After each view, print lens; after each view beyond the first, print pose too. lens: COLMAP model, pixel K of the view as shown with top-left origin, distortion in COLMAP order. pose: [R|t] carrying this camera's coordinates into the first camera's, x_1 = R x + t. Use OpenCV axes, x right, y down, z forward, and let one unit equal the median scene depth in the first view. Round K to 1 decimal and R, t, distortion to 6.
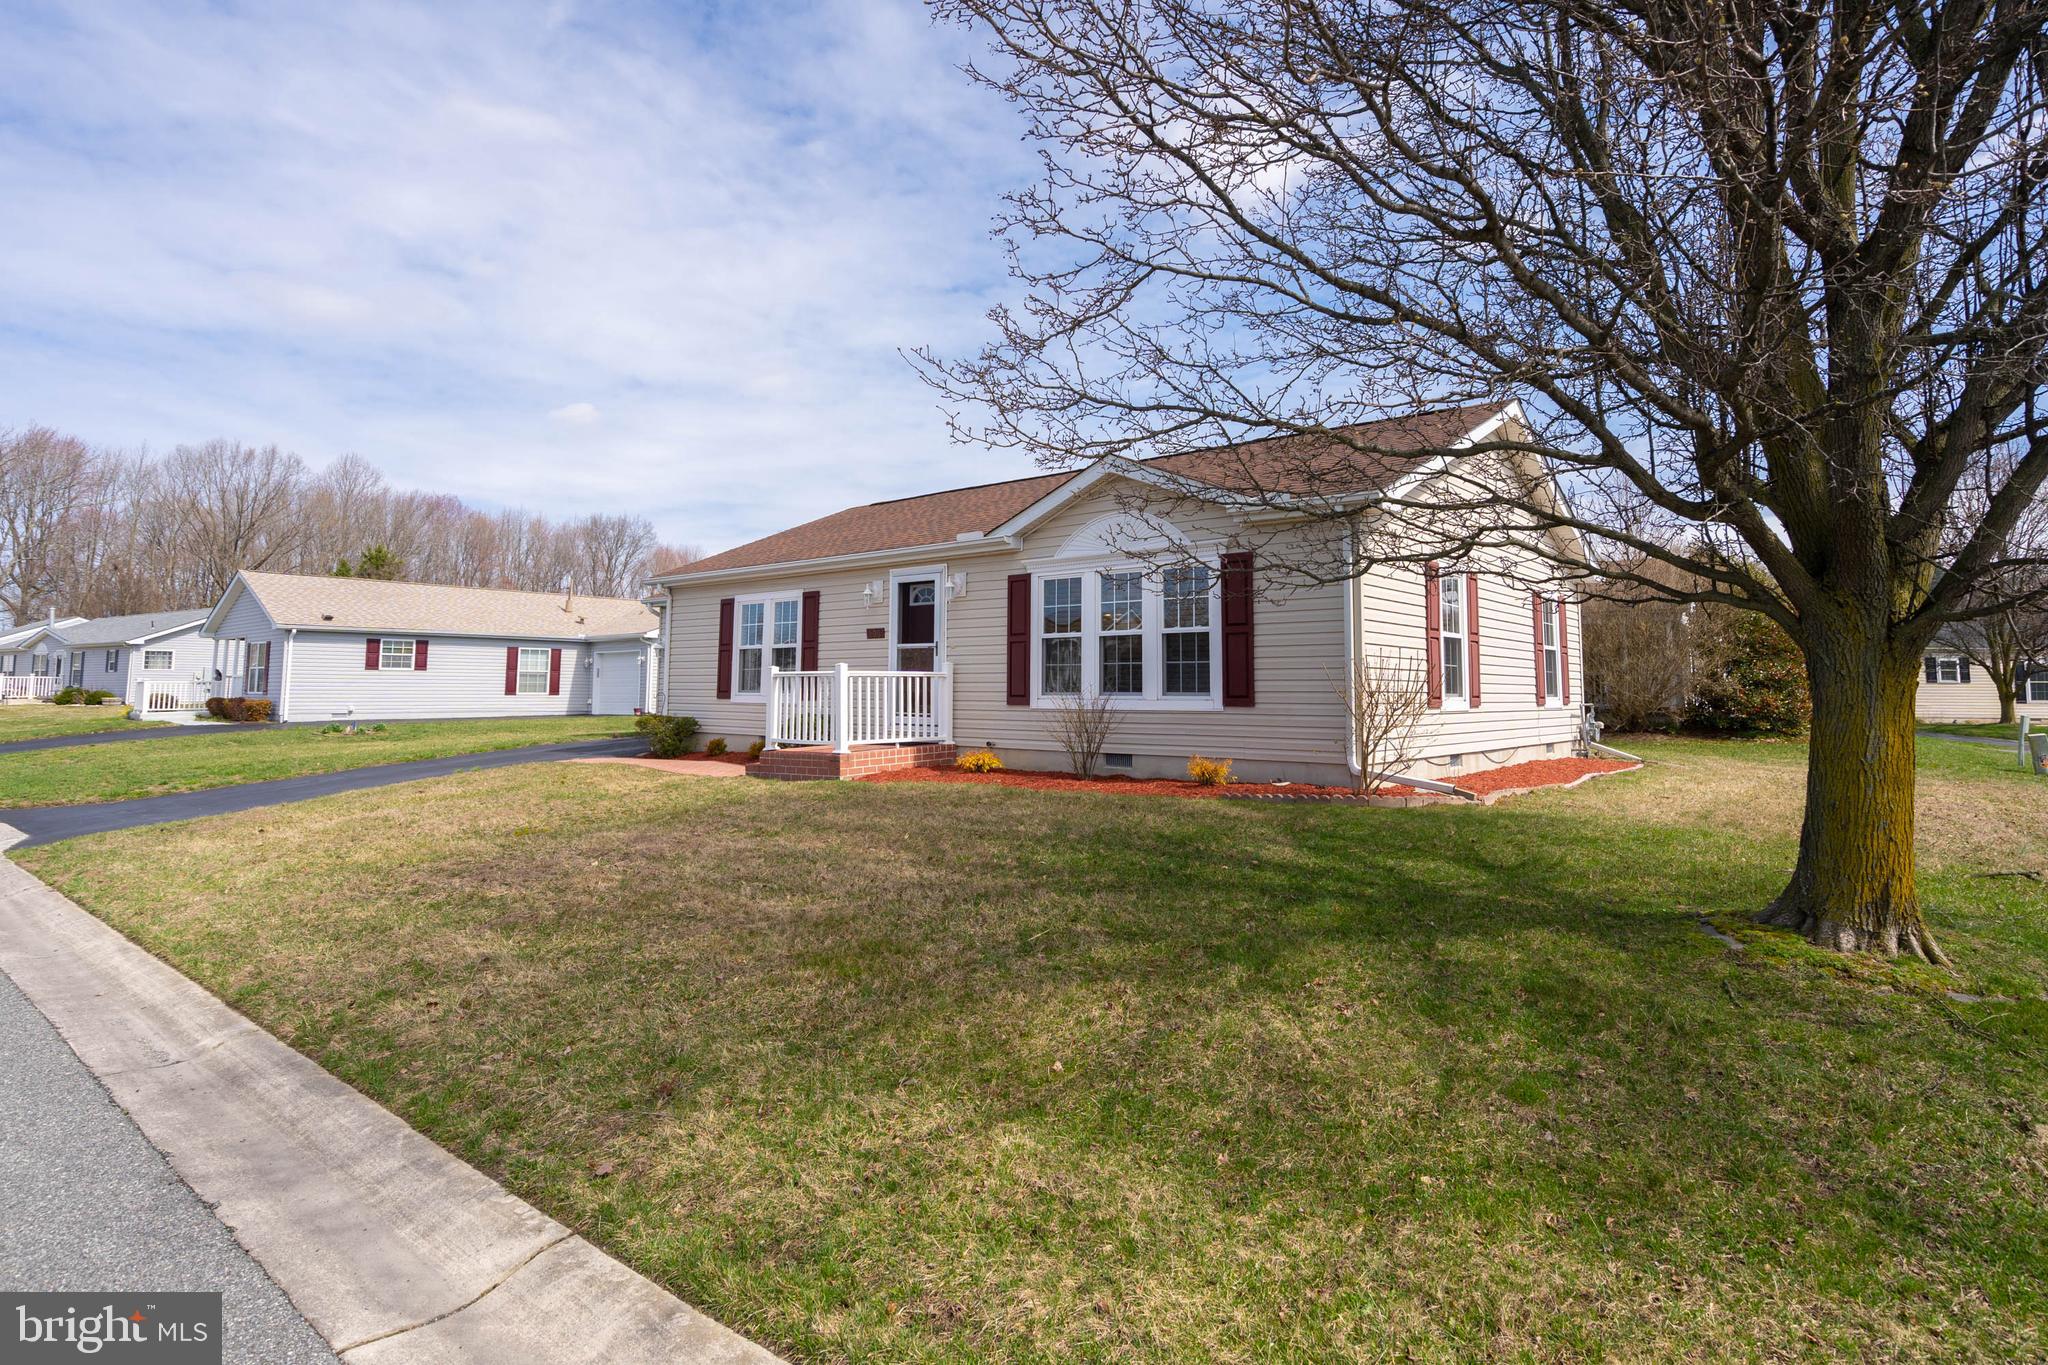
lens RADIAL K [[1036.2, 0, 1024.0], [0, 1036.2, 682.5], [0, 0, 1]] dist [0.002737, 0.000266]
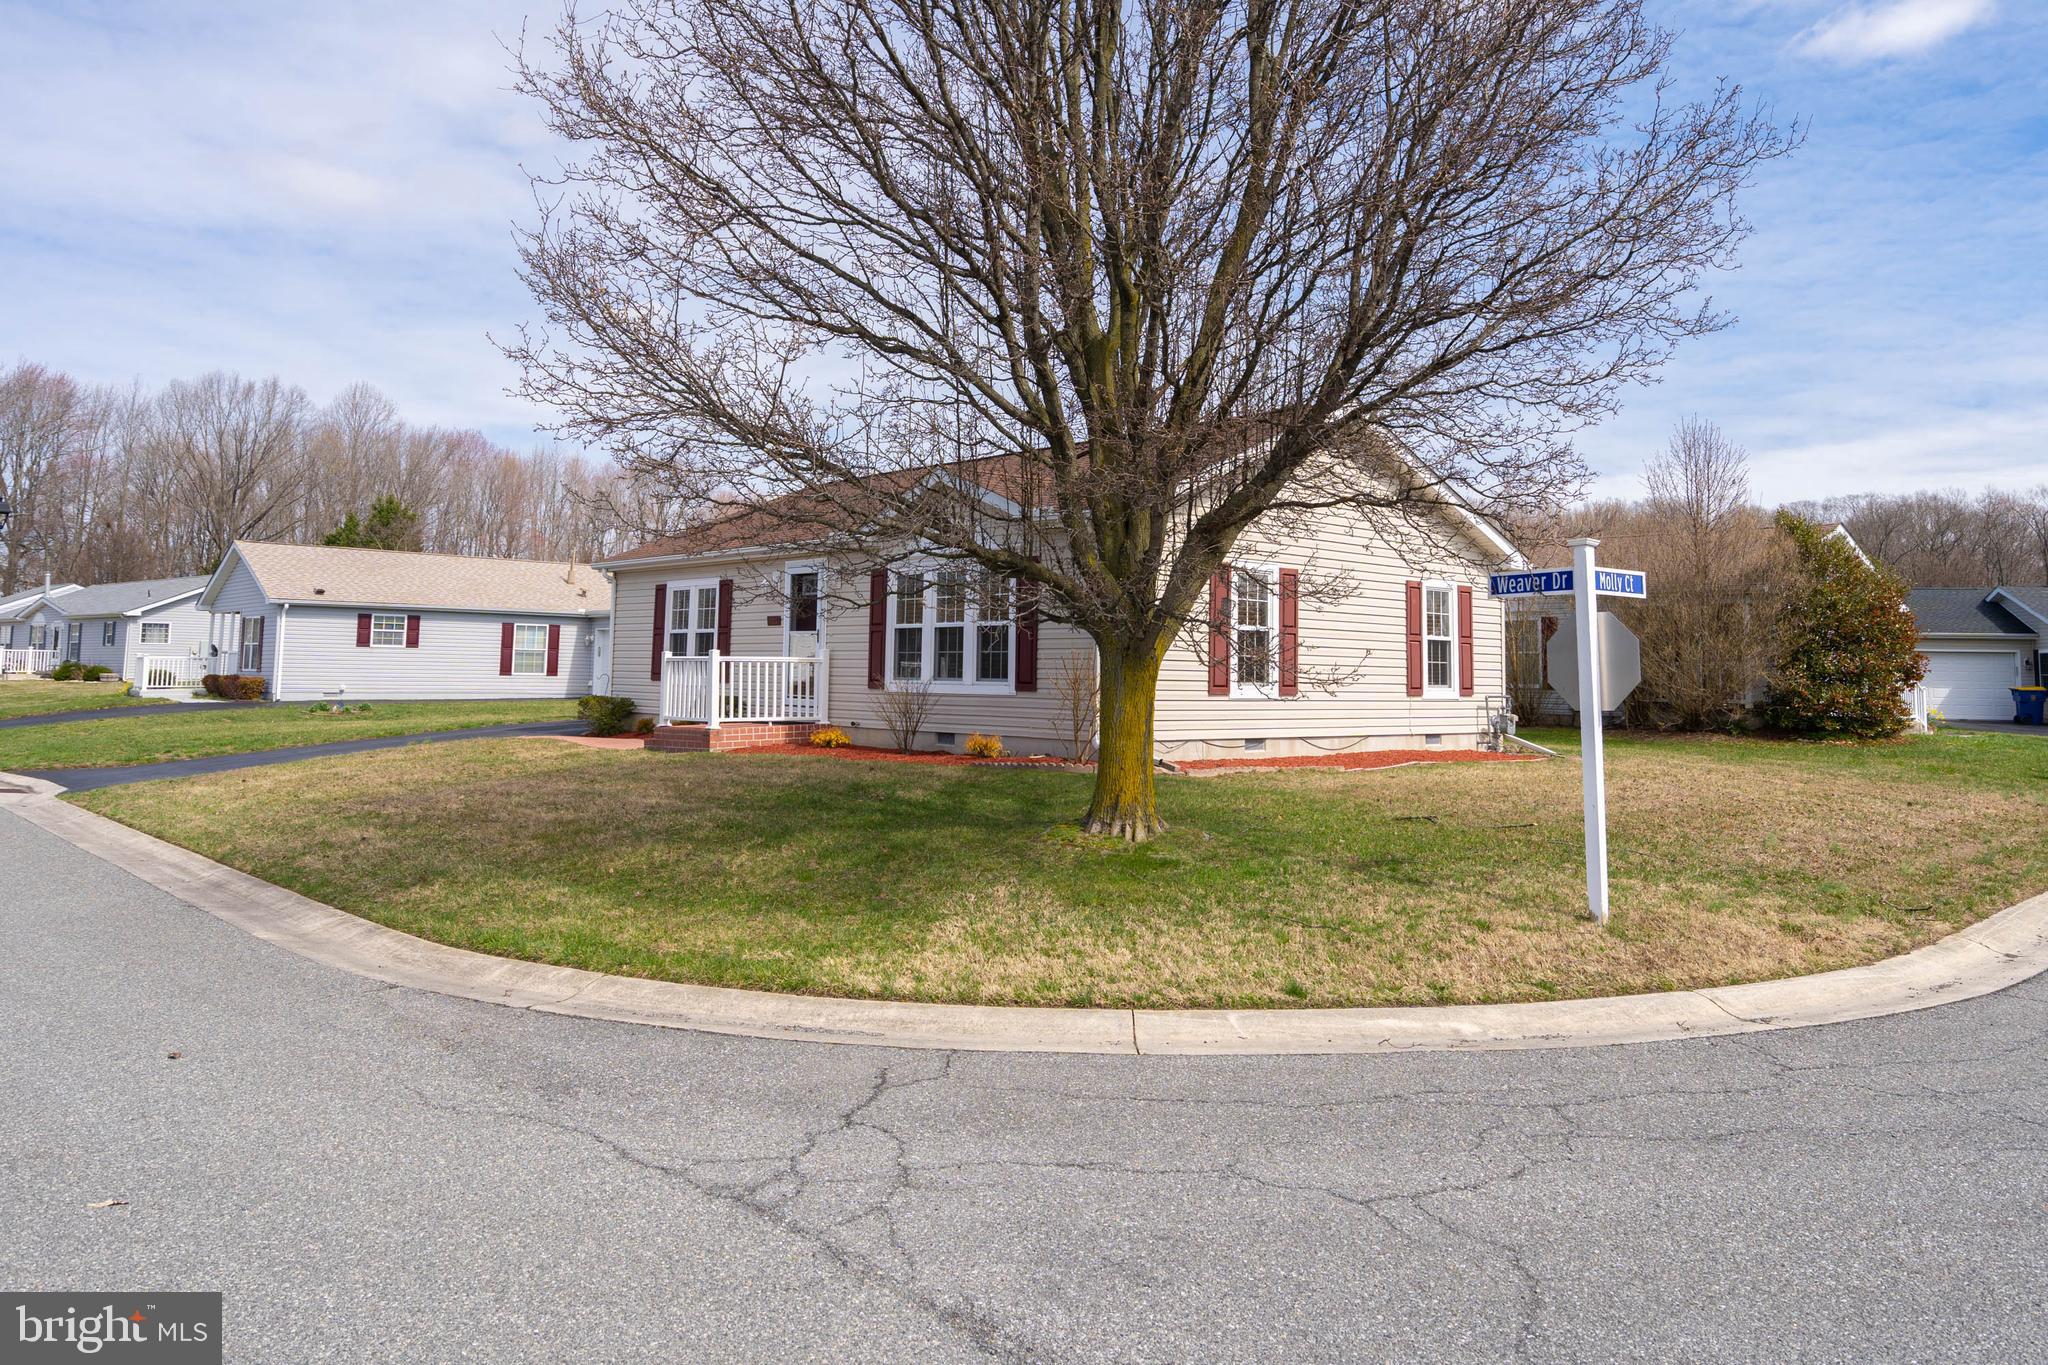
lens RADIAL K [[1401.7, 0, 1024.0], [0, 1401.7, 682.5], [0, 0, 1]] dist [0.006568, 0.002020]
pose [[0.990464, 0.011432, -0.137295, 0.178197], [-0.009722, 0.999867, 0.013121, -0.002912], [0.137427, -0.011661, 0.990443, -0.227612]]
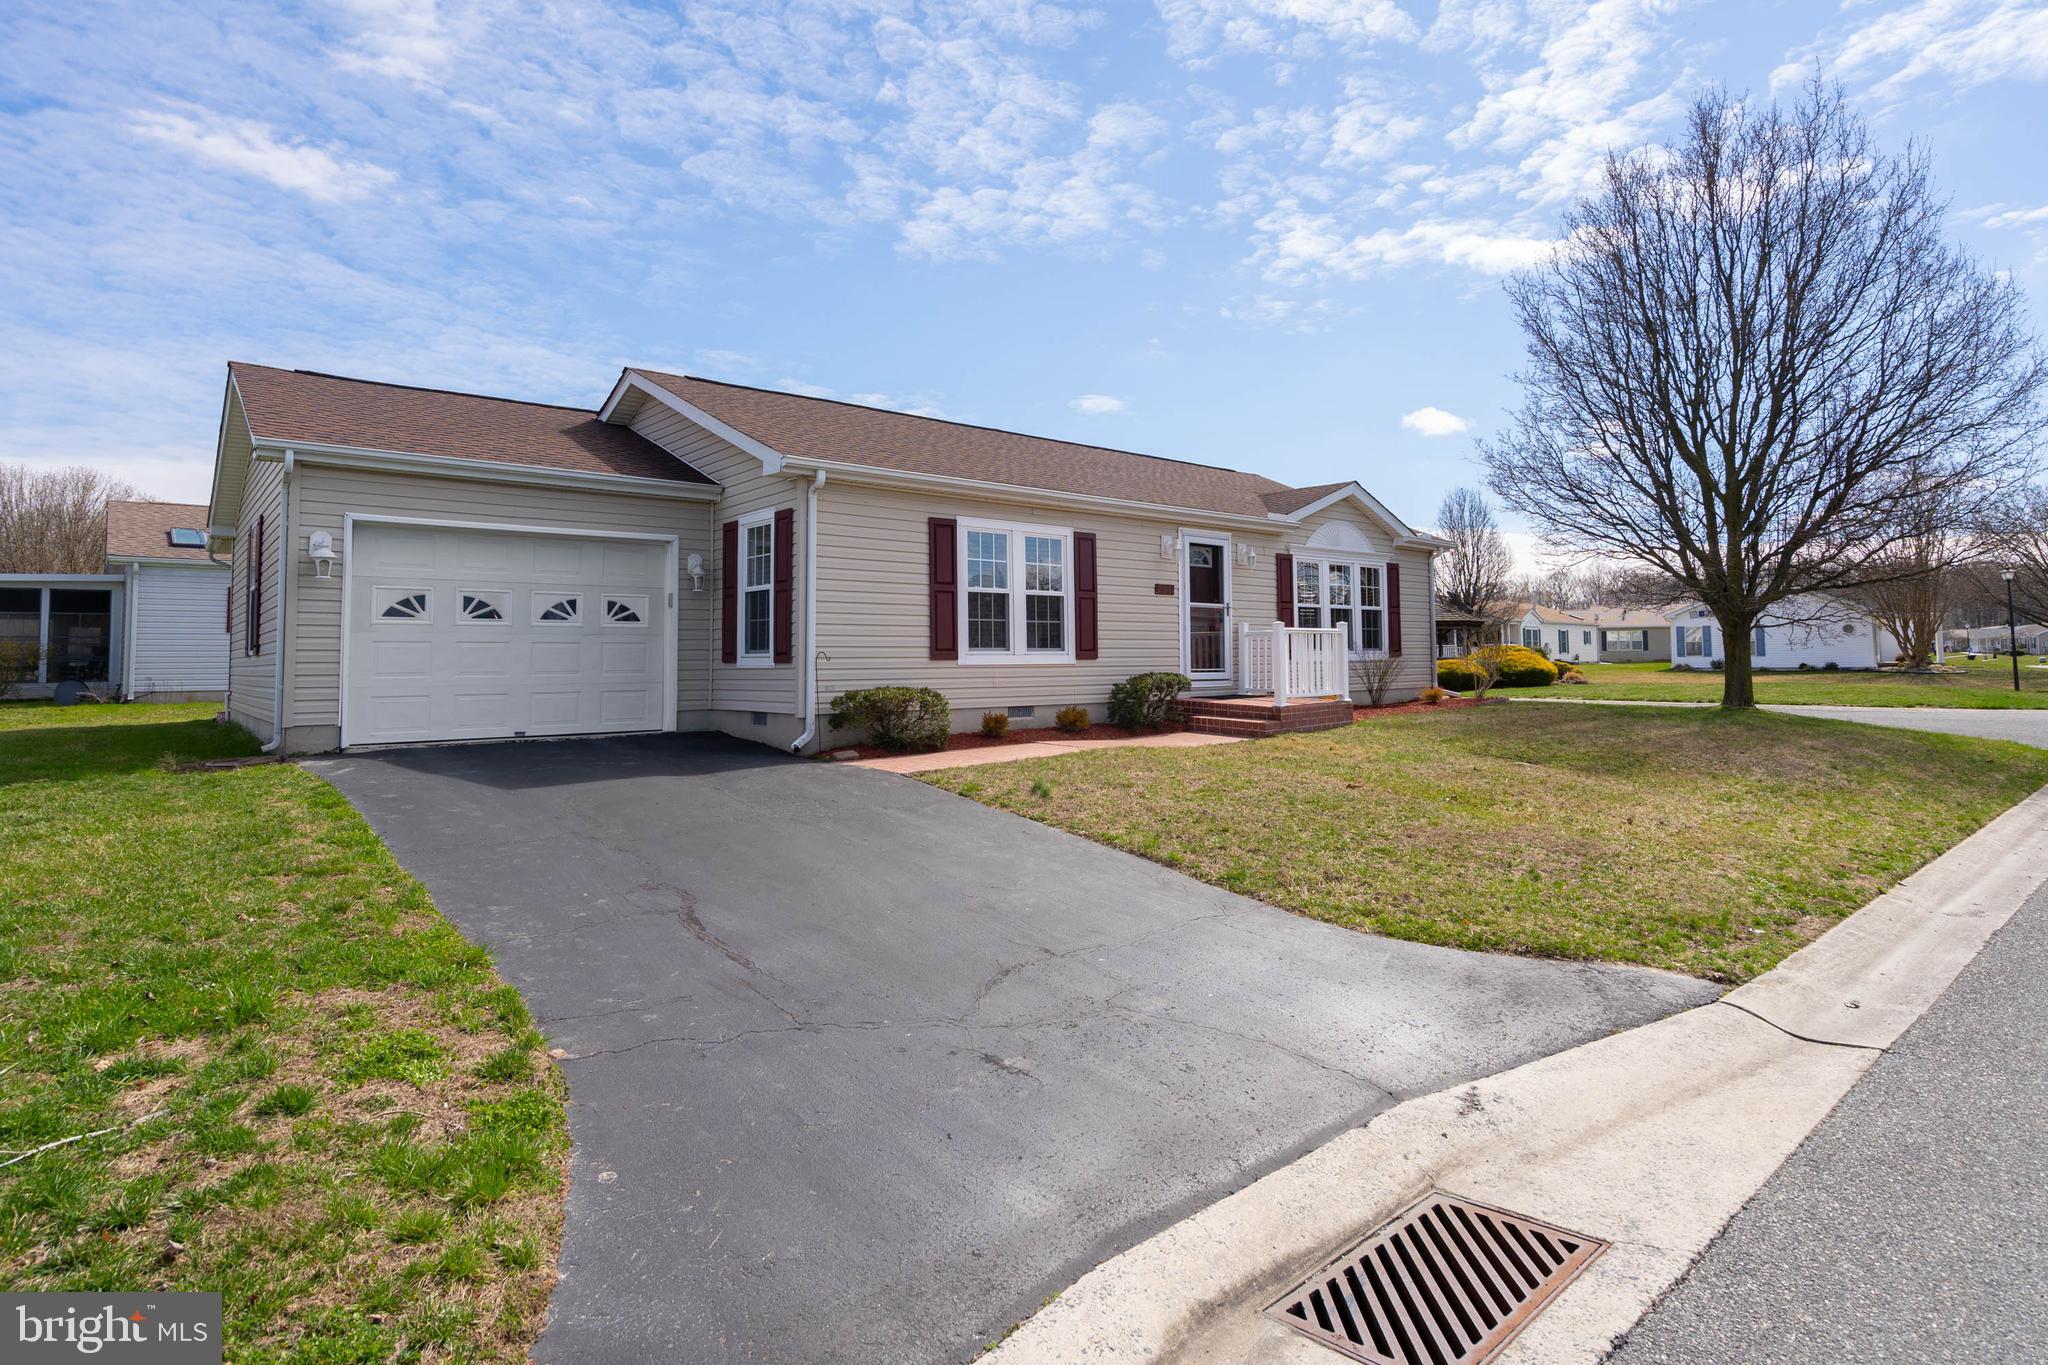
lens RADIAL K [[1036.2, 0, 1024.0], [0, 1036.2, 682.5], [0, 0, 1]] dist [0.002737, 0.000266]
pose [[0.196395, -0.036792, 0.979834, -0.647961], [-0.011273, 0.999145, 0.039776, 0.001722], [-0.980460, -0.018857, 0.195812, 0.535967]]
